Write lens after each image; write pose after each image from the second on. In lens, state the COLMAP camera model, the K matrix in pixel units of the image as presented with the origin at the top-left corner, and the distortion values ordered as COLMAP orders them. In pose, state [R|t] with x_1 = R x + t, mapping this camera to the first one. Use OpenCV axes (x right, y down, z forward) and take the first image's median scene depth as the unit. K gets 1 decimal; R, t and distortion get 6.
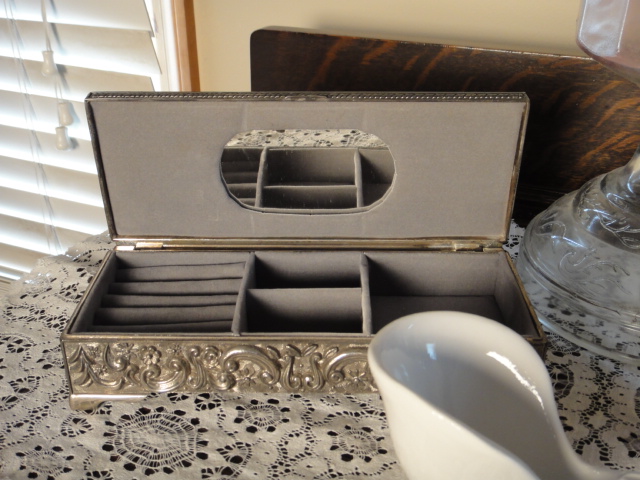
lens RADIAL K [[740.5, 0, 313.3], [0, 740.5, 237.8], [0, 0, 1]] dist [0.004180, 0.000000]
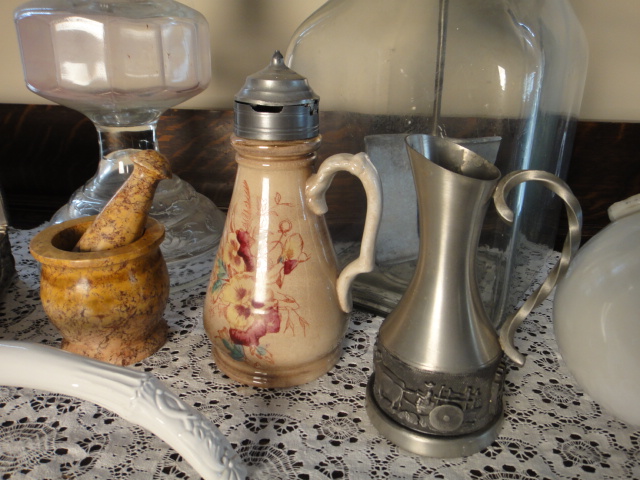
lens RADIAL K [[529.4, 0, 321.7], [0, 529.4, 237.9], [0, 0, 1]] dist [0.006435, 0.008205]
pose [[0.963961, -0.087026, 0.251407, 0.317529], [0.109042, 0.991205, -0.074984, 0.092254], [-0.242670, 0.099696, 0.964973, -0.058882]]
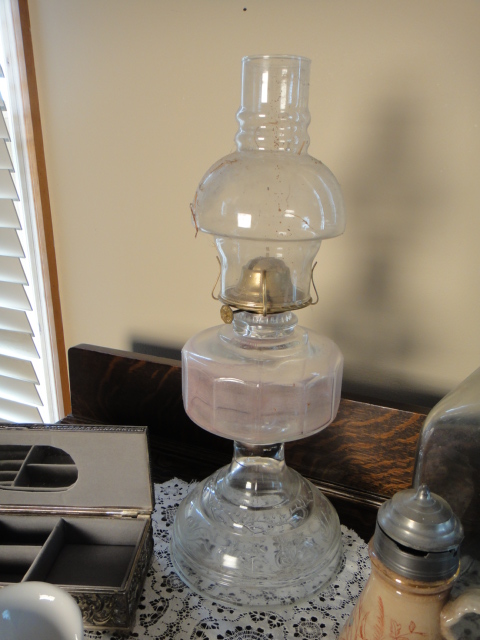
lens RADIAL K [[529.4, 0, 251.7], [0, 529.4, 328.5], [0, 0, 1]] dist [0.006435, 0.008205]
pose [[0.999490, 0.024120, -0.020923, 0.270414], [-0.027208, 0.986302, -0.162688, -0.113748], [0.016712, 0.163174, 0.986456, -0.112131]]
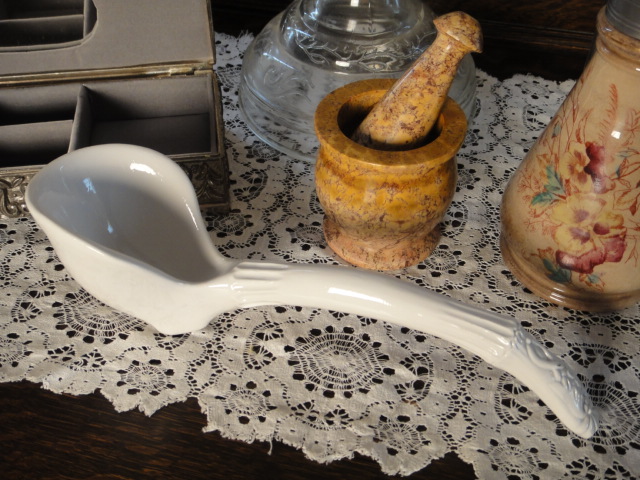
lens RADIAL K [[740.5, 0, 316.3], [0, 740.5, 234.5], [0, 0, 1]] dist [0.004180, 0.000000]
pose [[0.987695, -0.100281, 0.120012, 0.138360], [0.062455, 0.956436, 0.285185, -0.031475], [-0.143382, -0.274180, 0.950929, -0.083364]]
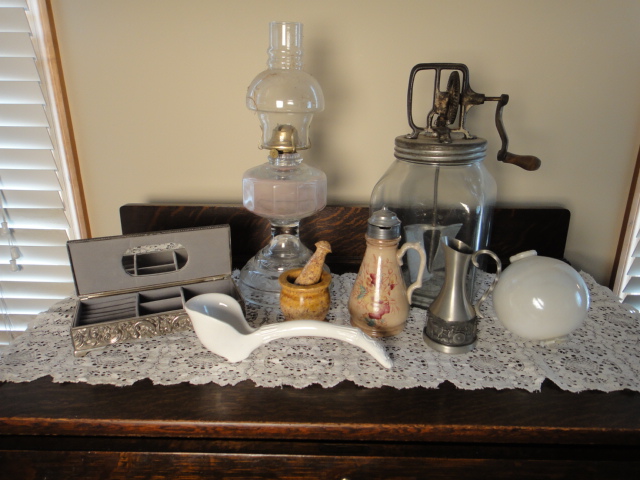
lens RADIAL K [[465.9, 0, 318.1], [0, 465.9, 239.0], [0, 0, 1]] dist [0.015755, 0.015118]
pose [[0.928636, -0.117697, 0.351828, -0.026269], [0.164962, 0.980432, -0.107428, 0.065161], [-0.332300, 0.157800, 0.929880, -0.446883]]
